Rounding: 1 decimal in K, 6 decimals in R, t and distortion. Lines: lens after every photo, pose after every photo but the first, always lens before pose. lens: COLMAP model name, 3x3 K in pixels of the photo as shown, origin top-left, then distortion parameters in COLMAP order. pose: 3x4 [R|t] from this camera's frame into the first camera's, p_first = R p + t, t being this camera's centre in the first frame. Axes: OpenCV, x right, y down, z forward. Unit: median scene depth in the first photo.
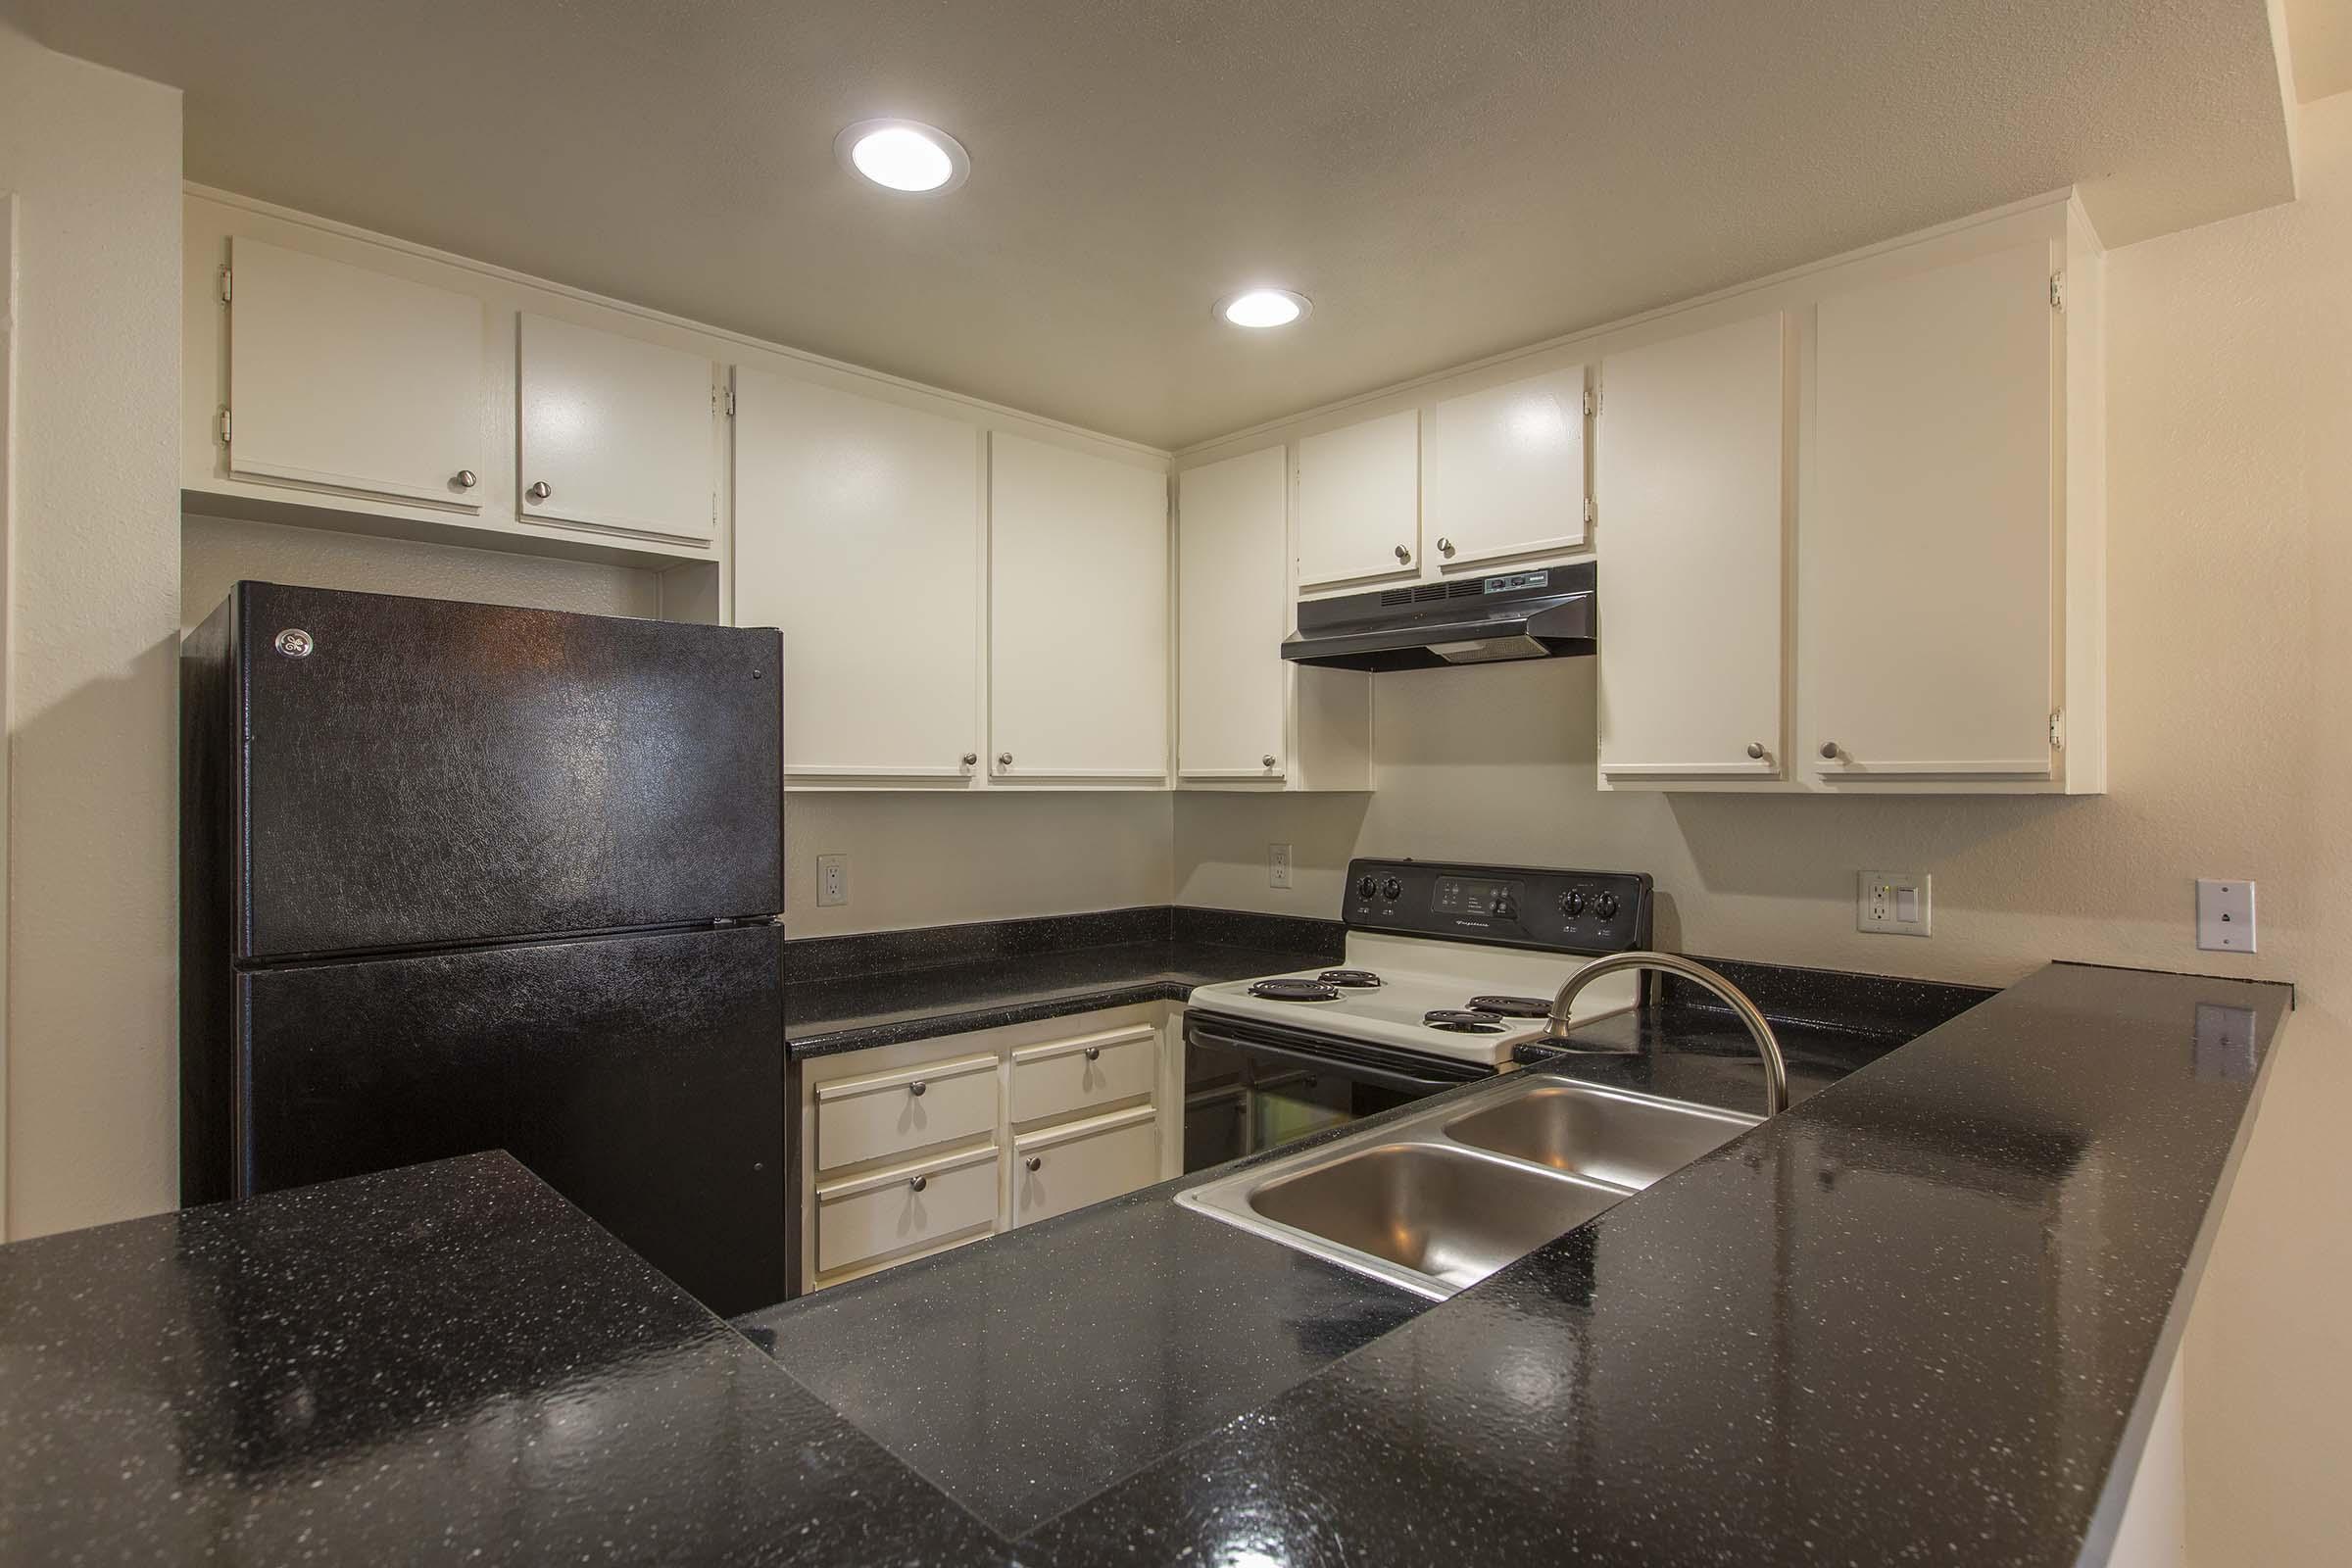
lens RADIAL K [[1168.7, 0, 1177.6], [0, 1168.7, 793.8], [0, 0, 1]] dist [-0.002404, -0.000112]
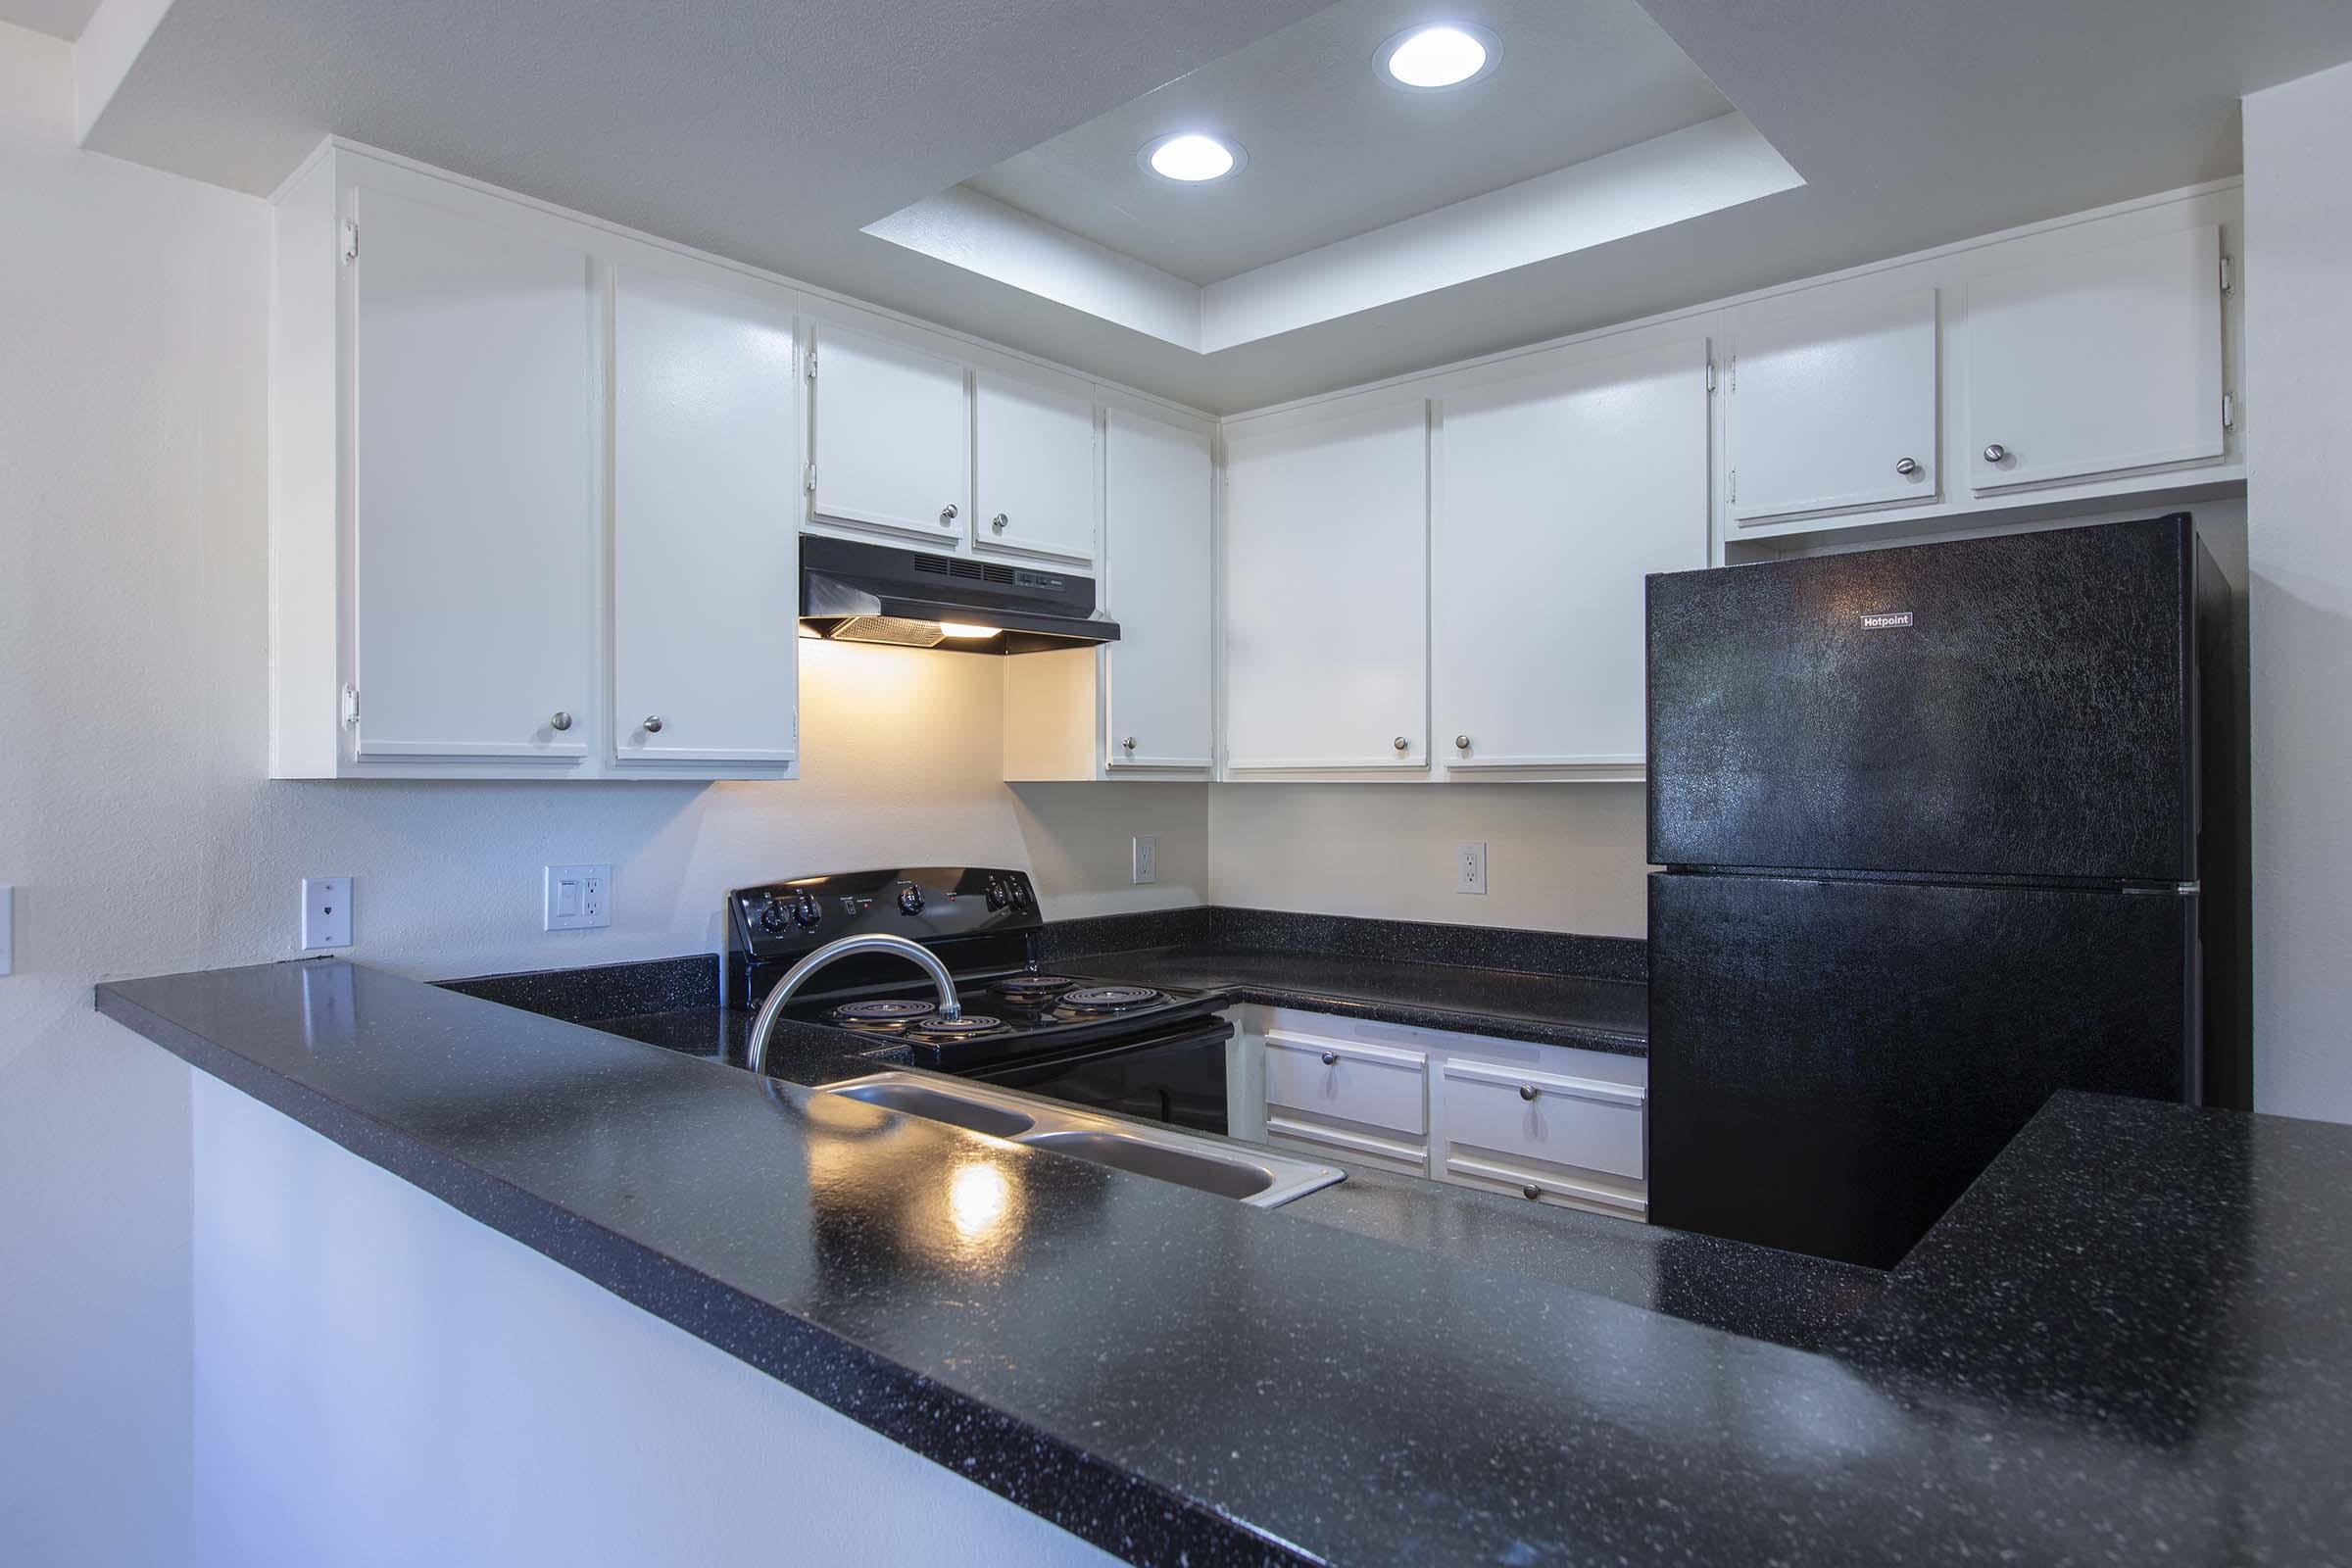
lens RADIAL K [[1346.8, 0, 1190.0], [0, 1346.8, 778.2], [0, 0, 1]] dist [-0.005966, -0.000202]
pose [[-0.077209, -0.009402, 0.996971, -0.864333], [-0.004548, 0.999948, 0.009078, -0.014395], [-0.997005, -0.003833, -0.077248, 0.894835]]
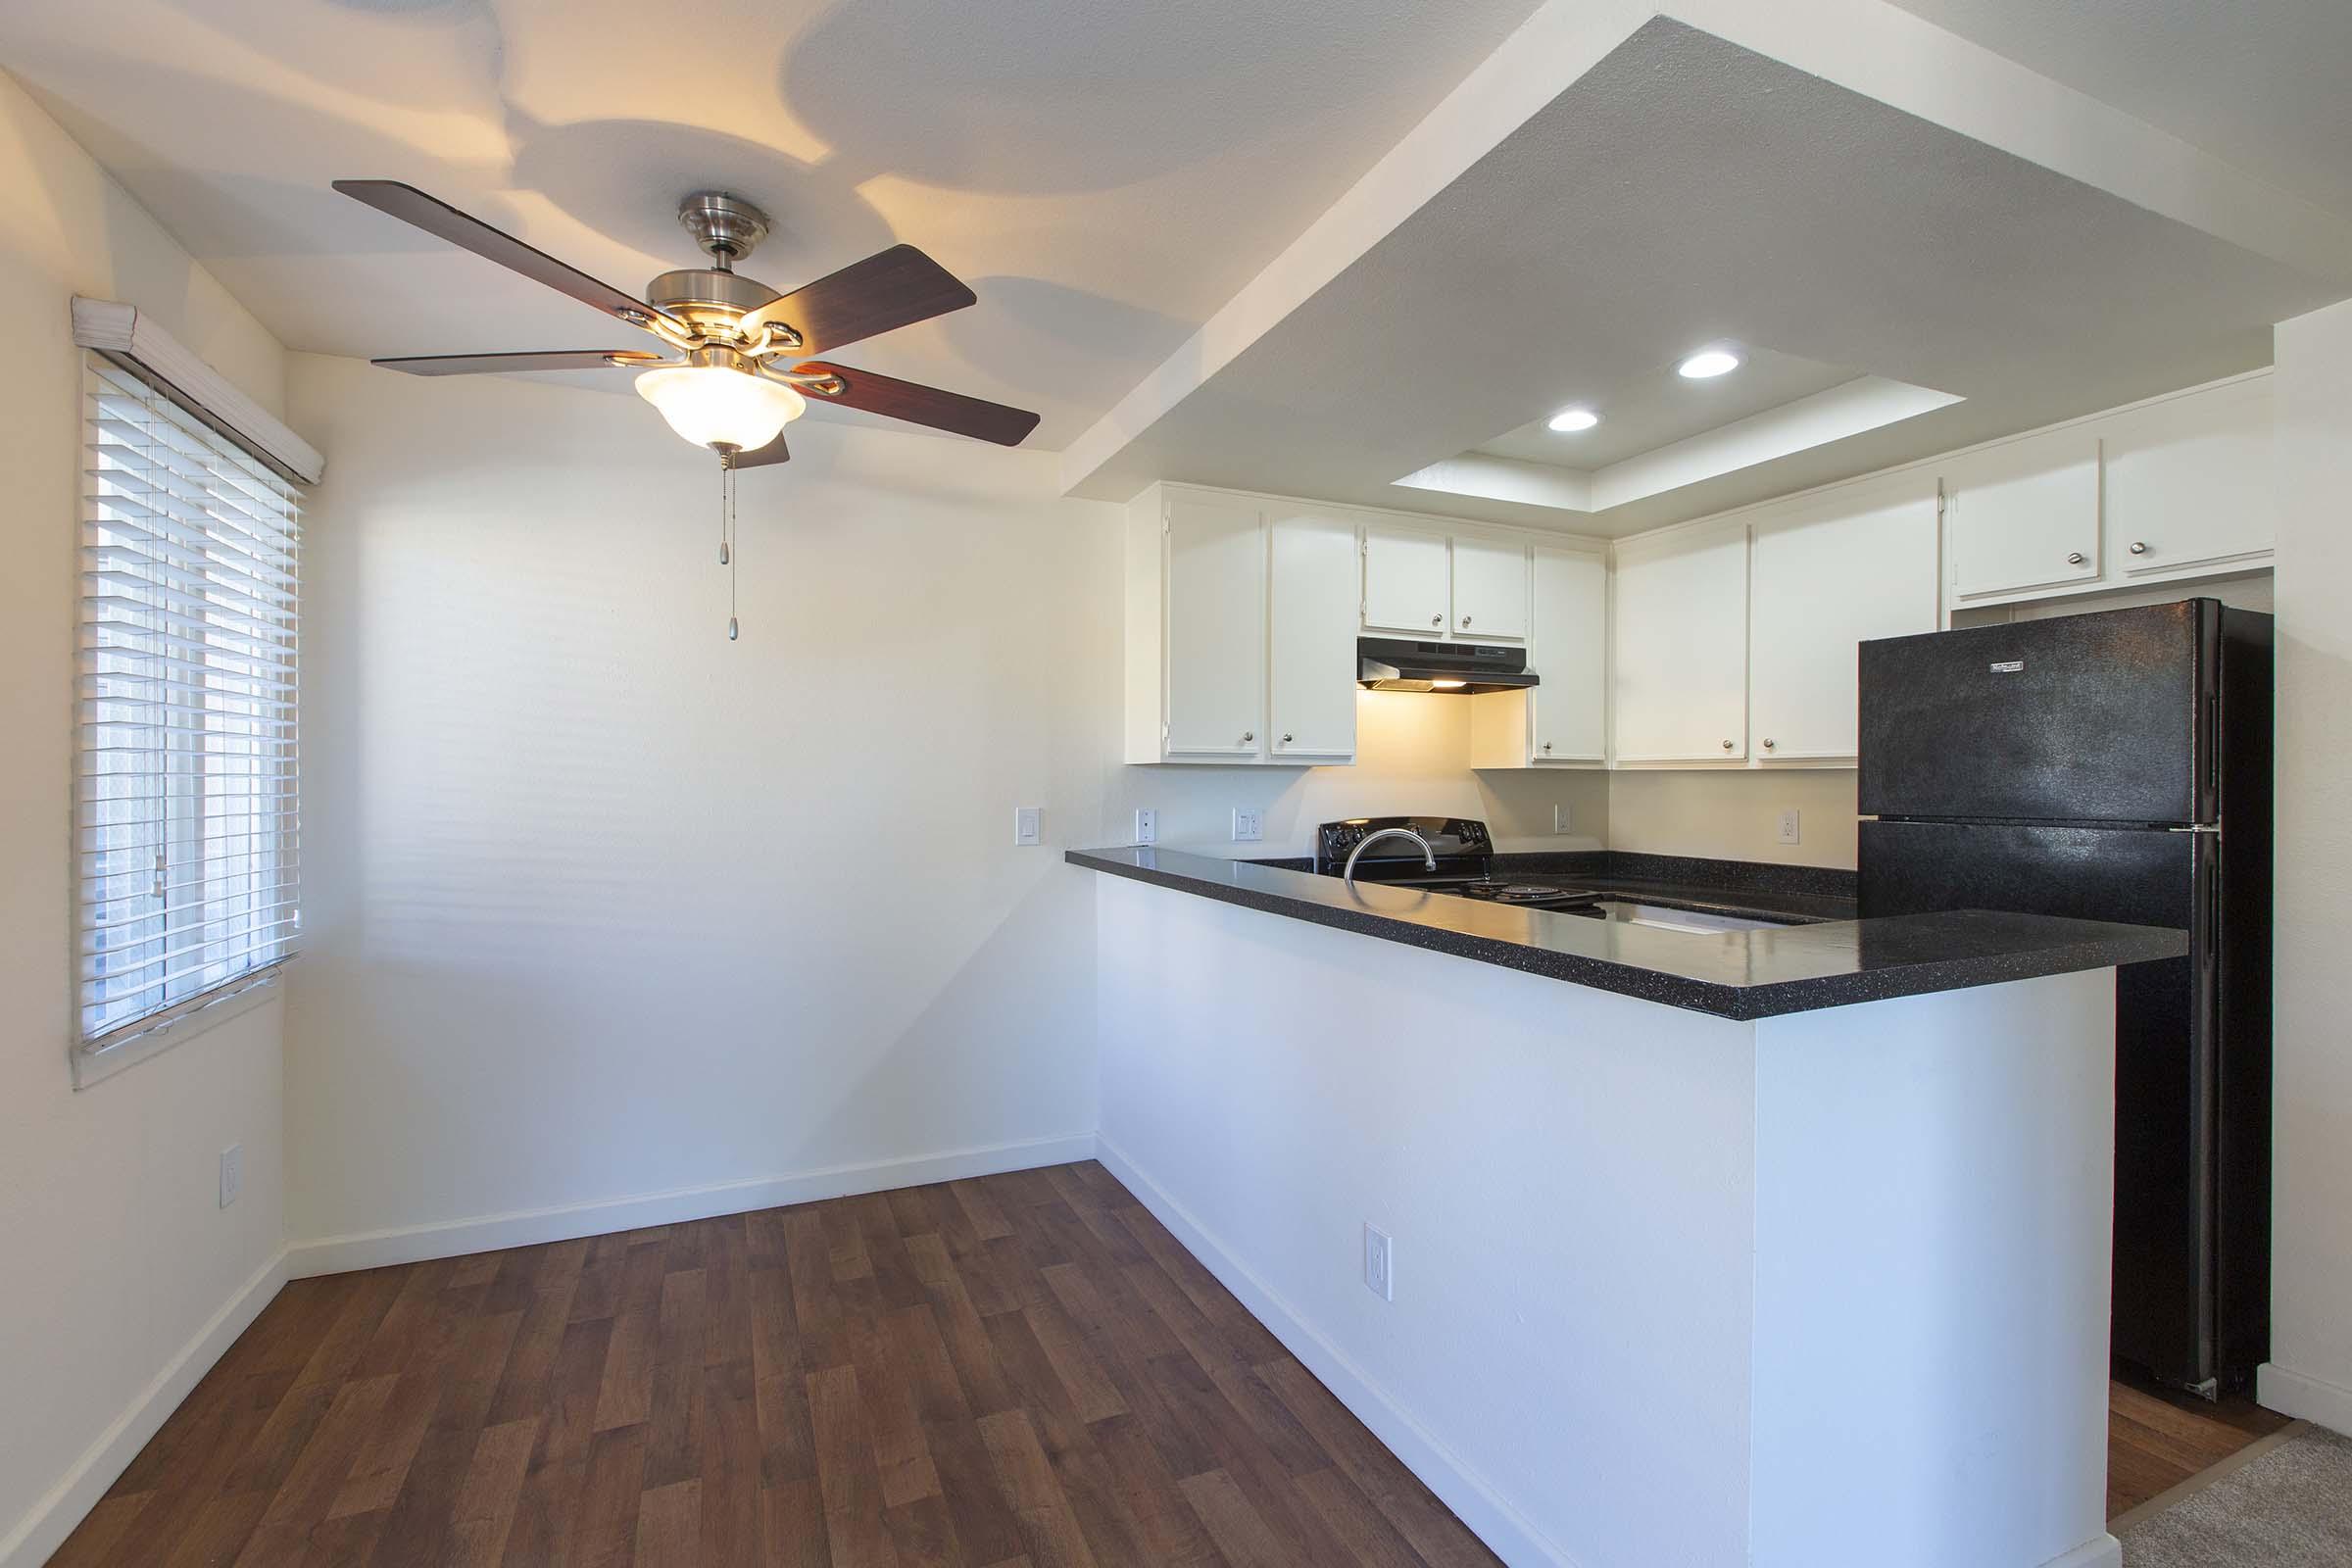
lens RADIAL K [[1048.2, 0, 1183.0], [0, 1048.2, 776.4], [0, 0, 1]] dist [0.011961, 0.000749]
pose [[0.342990, -0.008686, 0.939299, -1.313486], [-0.005048, 0.999926, 0.011090, -0.003353], [-0.939326, -0.008546, 0.342920, 0.829926]]
